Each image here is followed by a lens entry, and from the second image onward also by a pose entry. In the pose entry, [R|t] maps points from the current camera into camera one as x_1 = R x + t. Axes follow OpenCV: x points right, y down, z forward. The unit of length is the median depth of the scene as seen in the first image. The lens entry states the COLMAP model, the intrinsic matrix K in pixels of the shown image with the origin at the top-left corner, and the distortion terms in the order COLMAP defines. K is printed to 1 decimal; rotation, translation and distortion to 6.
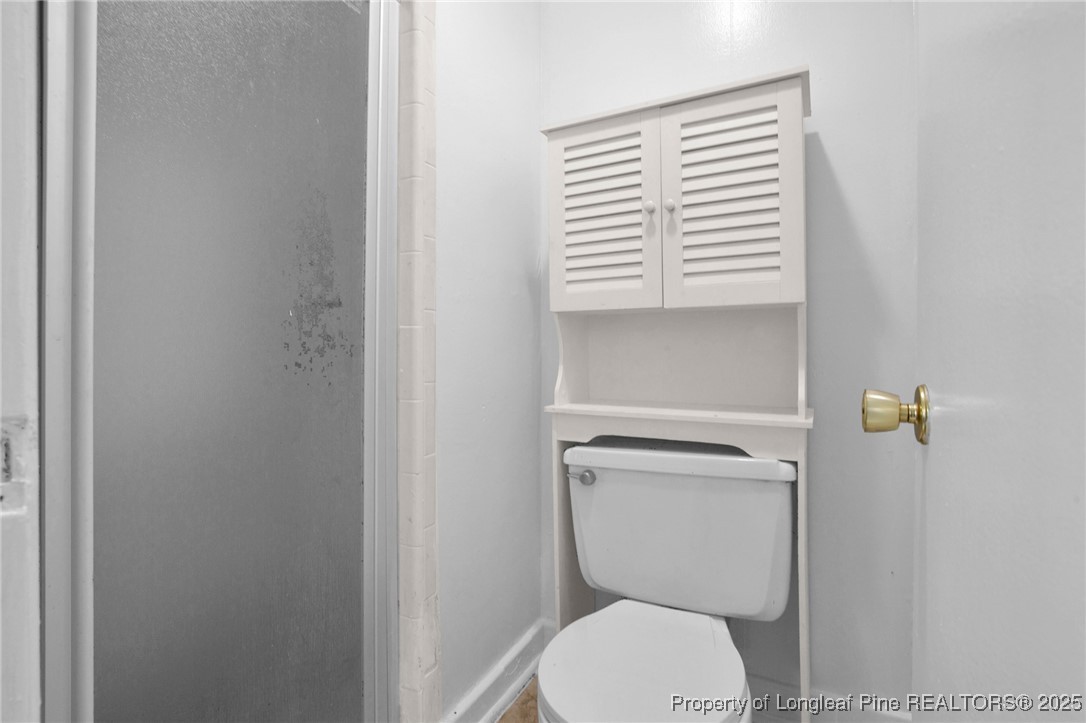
lens RADIAL K [[515.8, 0, 535.7], [0, 515.8, 360.2], [0, 0, 1]] dist [-0.029424, 0.002924]
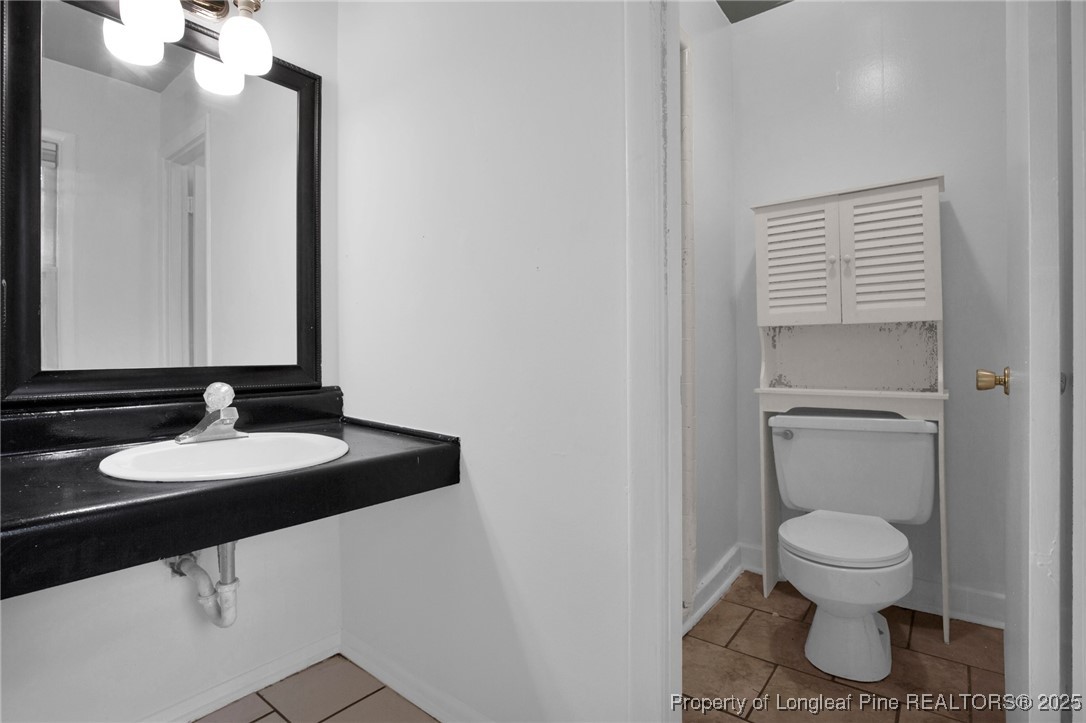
lens RADIAL K [[515.8, 0, 550.6], [0, 515.8, 359.8], [0, 0, 1]] dist [-0.029424, 0.002924]
pose [[0.985668, -0.004630, -0.168636, -0.365722], [0.003040, 0.999948, -0.009689, 0.019347], [0.168672, 0.009038, 0.985631, -0.679630]]
